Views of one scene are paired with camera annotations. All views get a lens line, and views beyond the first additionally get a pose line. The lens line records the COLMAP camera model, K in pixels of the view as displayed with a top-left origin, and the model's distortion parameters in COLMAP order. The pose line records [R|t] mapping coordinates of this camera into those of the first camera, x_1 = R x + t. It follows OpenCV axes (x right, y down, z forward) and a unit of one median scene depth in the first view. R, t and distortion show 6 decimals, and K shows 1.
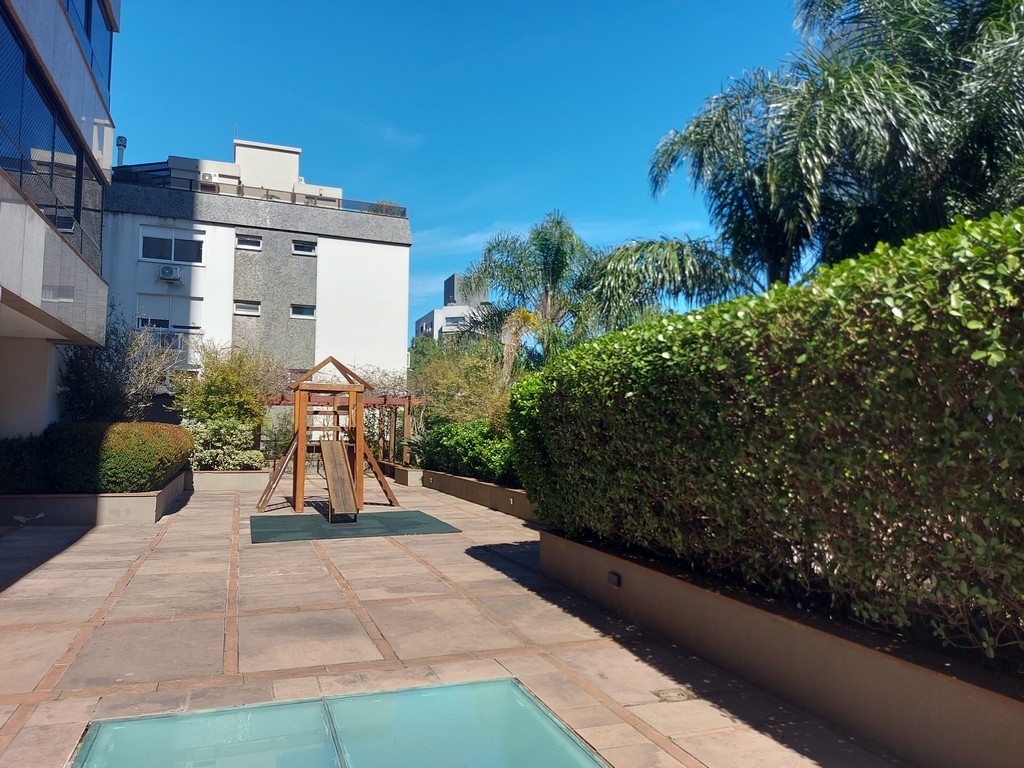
lens RADIAL K [[743.8, 0, 522.9], [0, 743.8, 384.9], [0, 0, 1]] dist [0.115939, -0.148588]
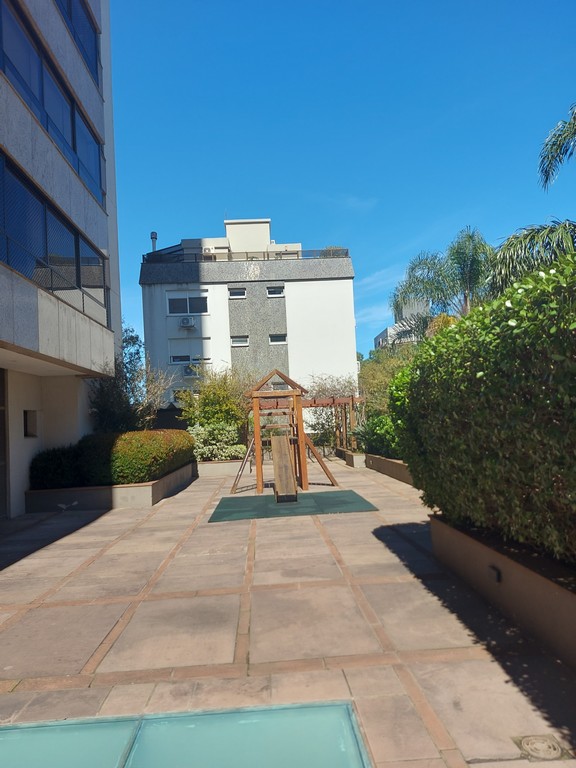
lens RADIAL K [[557.9, 0, 289.9], [0, 557.9, 398.4], [0, 0, 1]] dist [0.115939, -0.148588]
pose [[0.949451, -0.078844, -0.303854, 0.111043], [0.084983, 0.996358, 0.007010, 0.014626], [0.302194, -0.032477, 0.952693, 0.253576]]
